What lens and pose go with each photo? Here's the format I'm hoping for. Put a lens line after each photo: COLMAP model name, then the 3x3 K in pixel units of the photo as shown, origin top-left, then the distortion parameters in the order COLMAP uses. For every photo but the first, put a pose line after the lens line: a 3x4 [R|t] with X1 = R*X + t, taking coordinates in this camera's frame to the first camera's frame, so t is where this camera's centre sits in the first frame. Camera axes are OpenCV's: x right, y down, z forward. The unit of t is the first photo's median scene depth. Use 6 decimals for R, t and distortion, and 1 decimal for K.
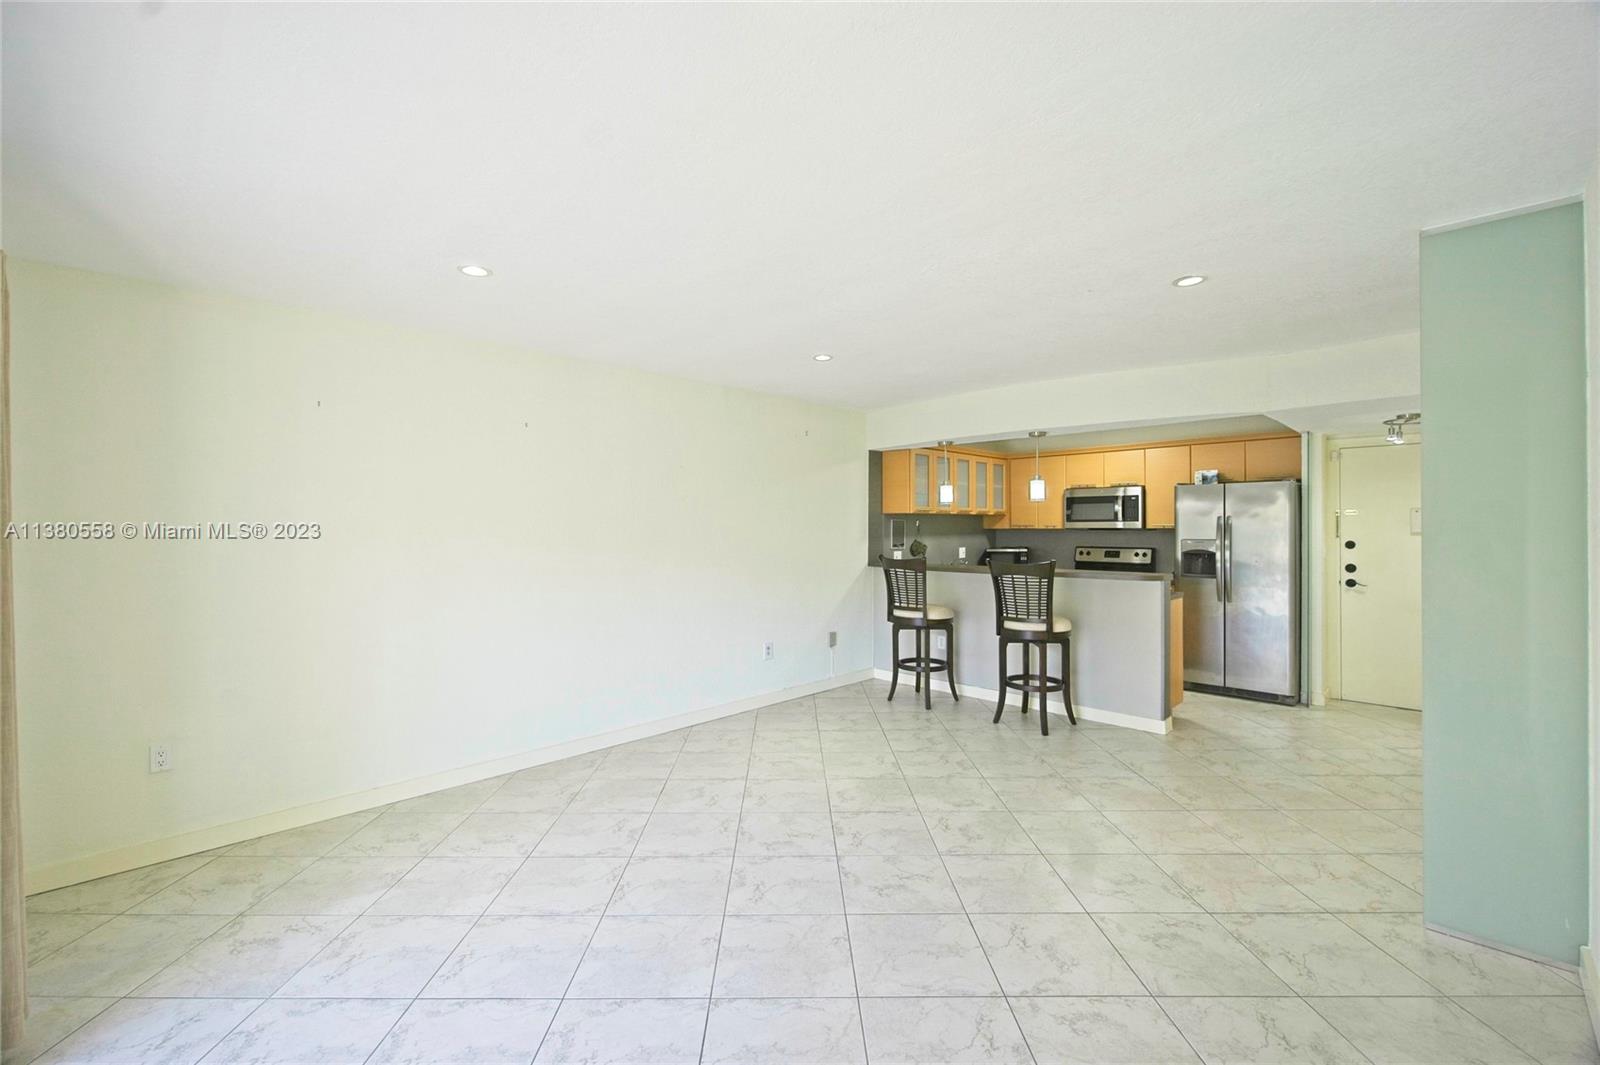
lens RADIAL K [[680.5, 0, 789.2], [0, 680.5, 525.7], [0, 0, 1]] dist [-0.011813, -0.000373]
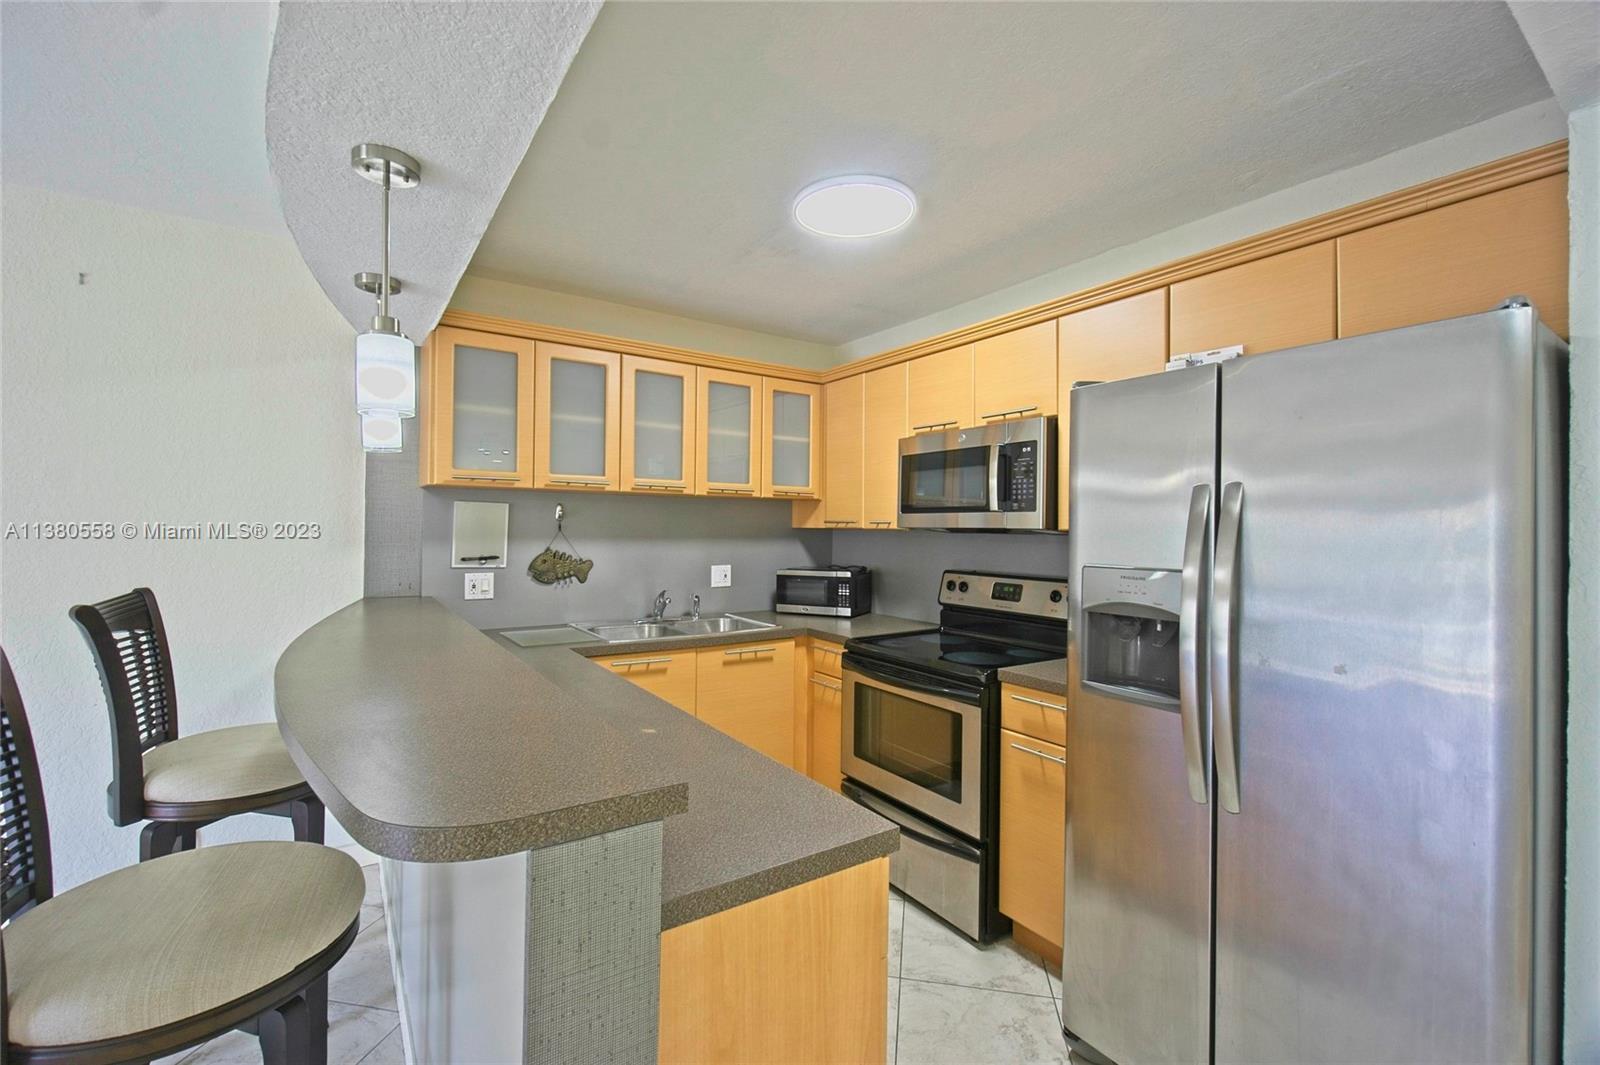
lens RADIAL K [[680.5, 0, 789.2], [0, 680.5, 525.7], [0, 0, 1]] dist [-0.011813, -0.000373]
pose [[0.982059, 0.013997, -0.188053, 0.500965], [-0.014738, 0.999888, -0.002544, 0.005385], [0.187996, 0.005270, 0.982156, 0.670535]]
